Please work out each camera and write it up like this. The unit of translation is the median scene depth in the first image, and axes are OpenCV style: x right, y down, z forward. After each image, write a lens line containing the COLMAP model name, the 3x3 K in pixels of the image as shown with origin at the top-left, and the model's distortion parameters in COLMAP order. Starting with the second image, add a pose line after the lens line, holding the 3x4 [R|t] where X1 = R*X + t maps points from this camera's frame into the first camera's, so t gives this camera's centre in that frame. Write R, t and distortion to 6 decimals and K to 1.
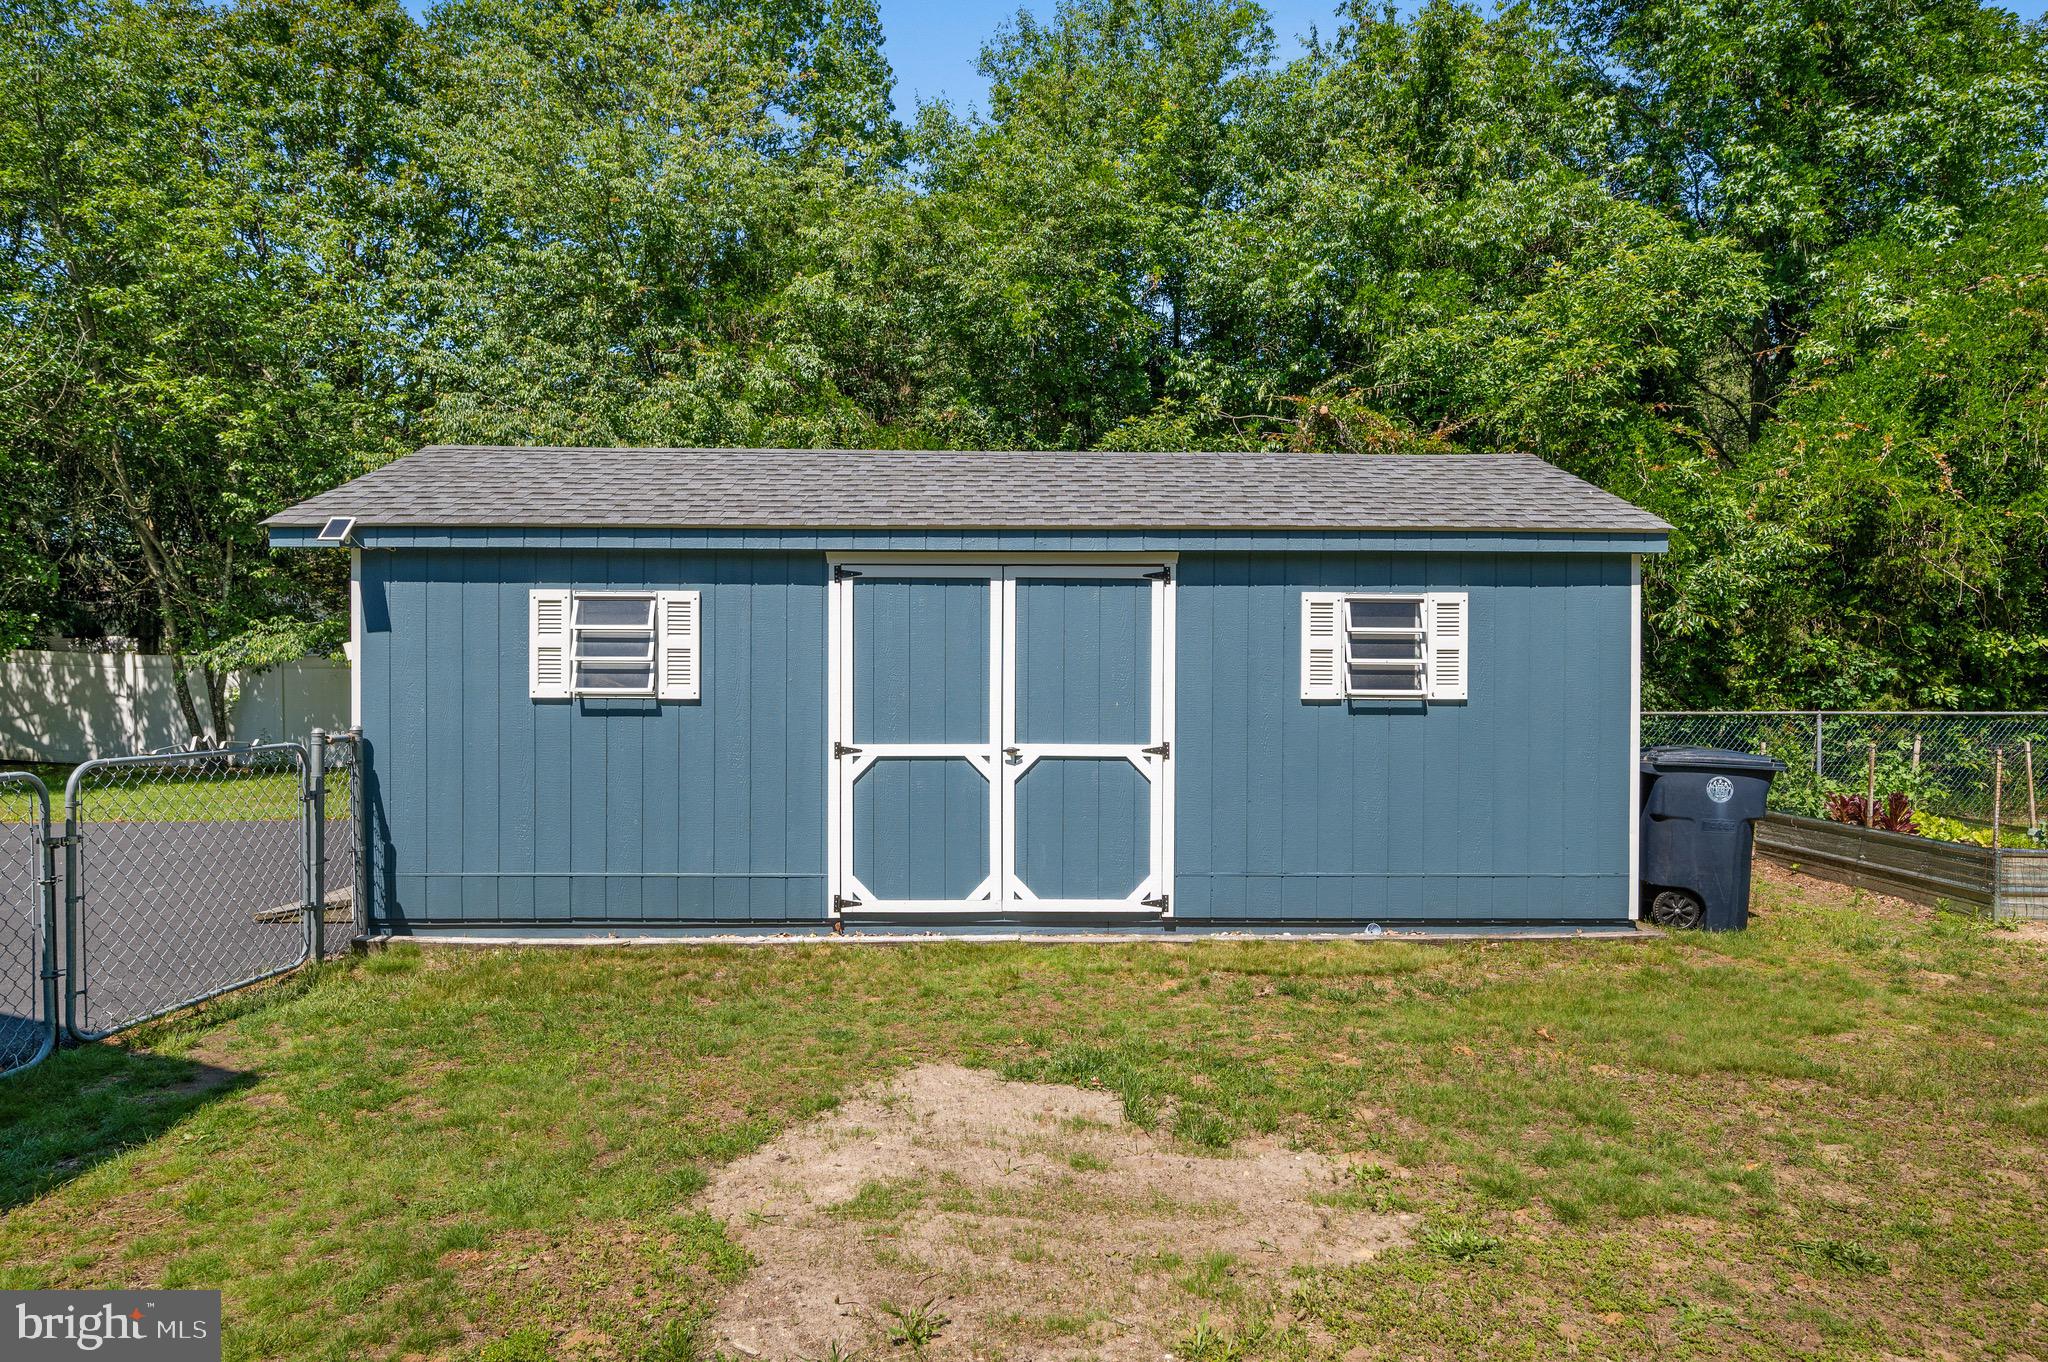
lens RADIAL K [[1168.0, 0, 1025.3], [0, 1168.0, 689.4], [0, 0, 1]] dist [0.000311, 0.000767]
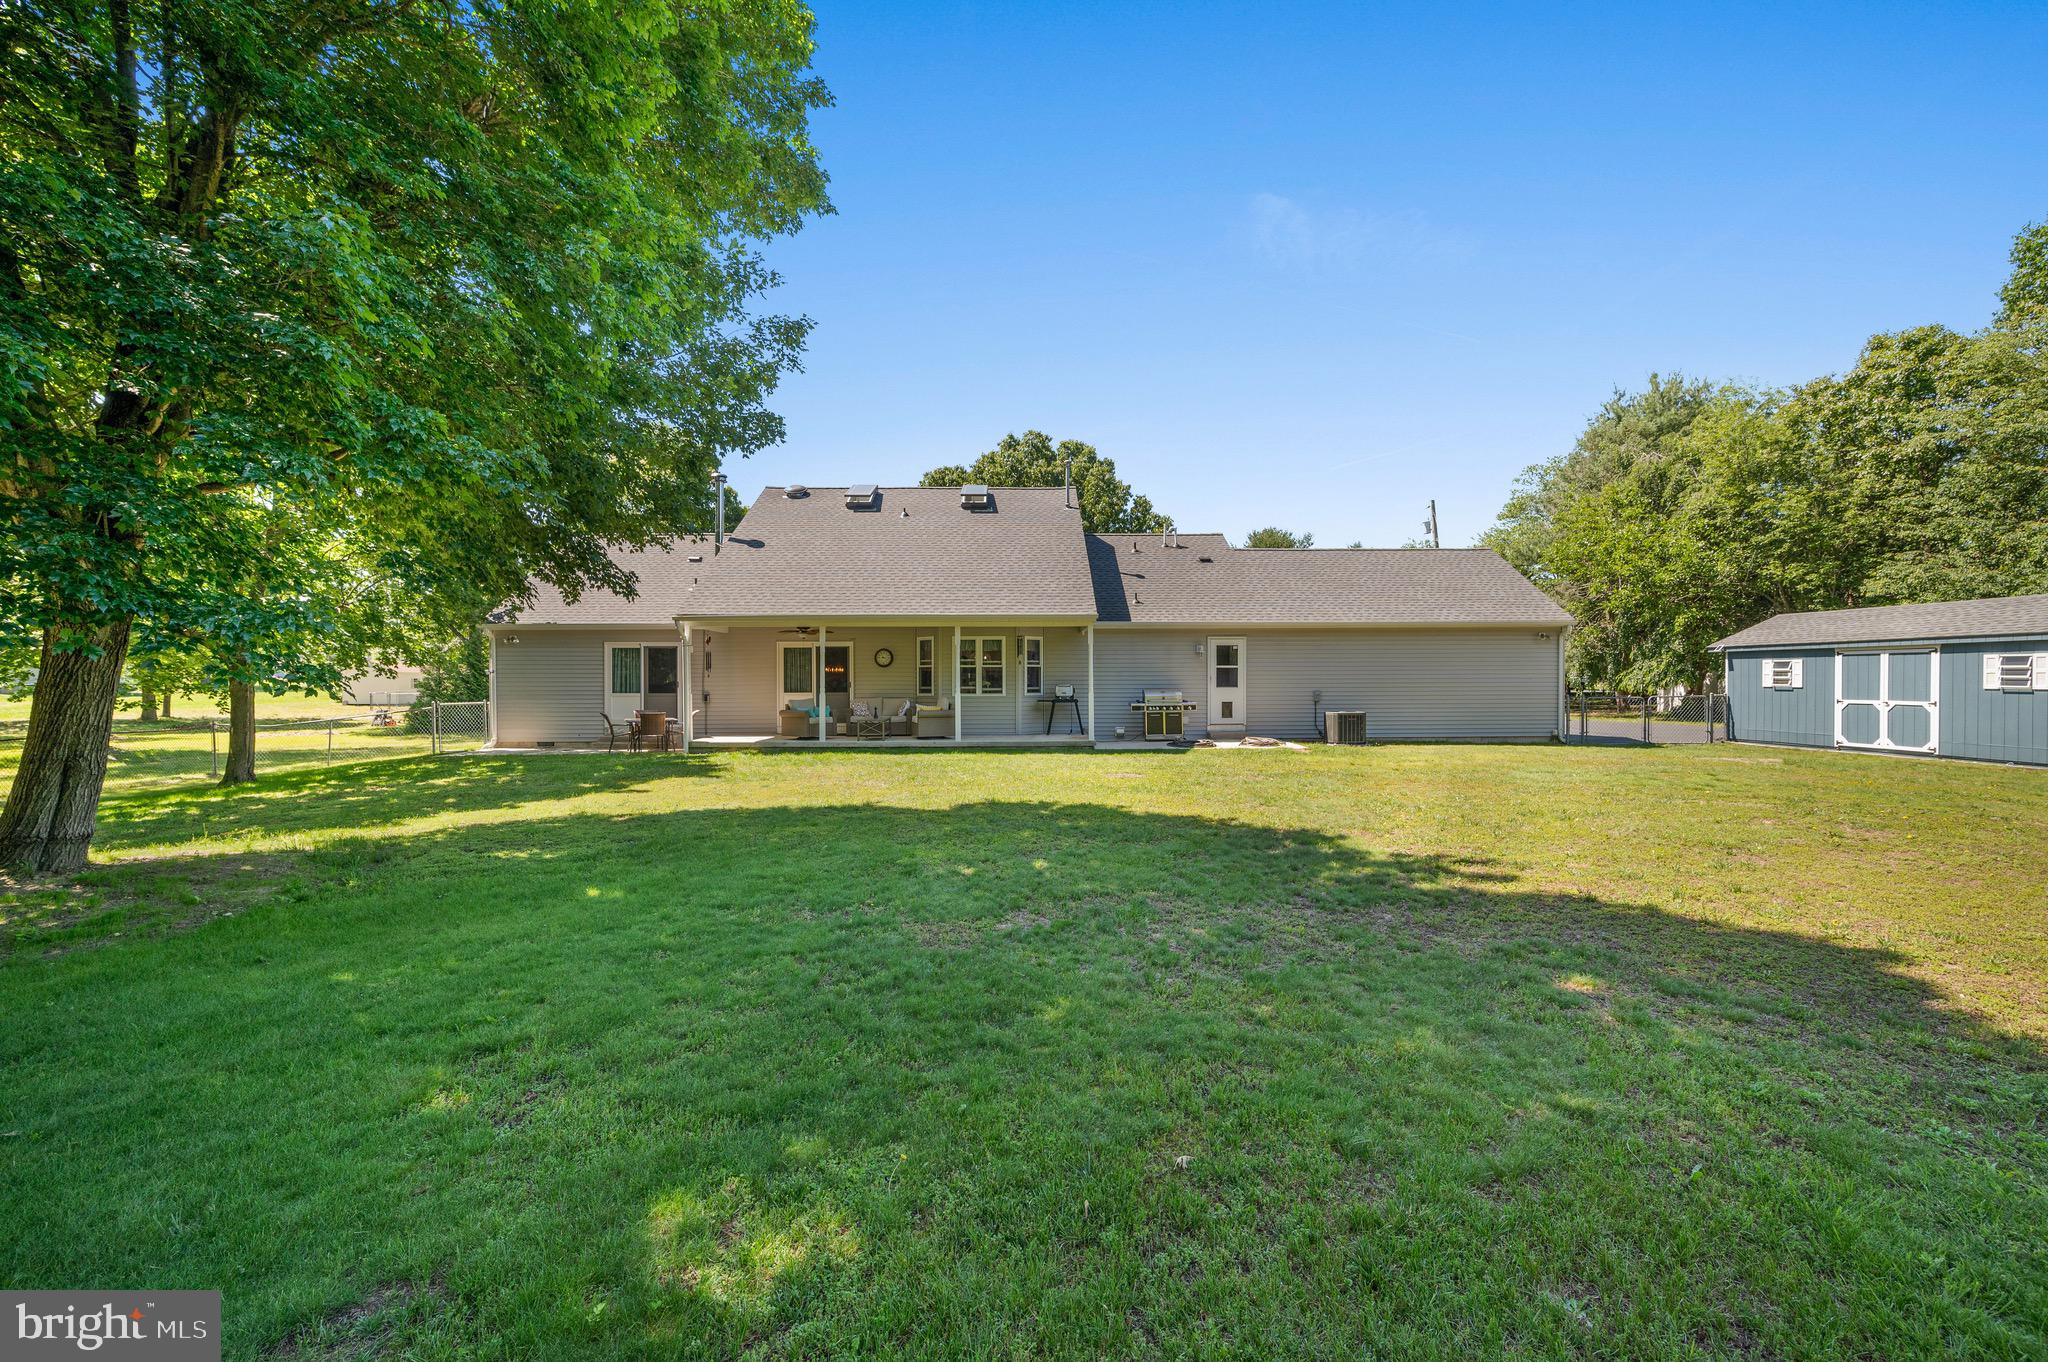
lens RADIAL K [[881.8, 0, 1020.5], [0, 881.8, 681.6], [0, 0, 1]] dist [0.000321, -0.000024]
pose [[0.037496, 0.000924, -0.999296, 2.530677], [0.000057, 1.000000, 0.000927, -0.013525], [0.999297, -0.000092, 0.037496, -1.691753]]
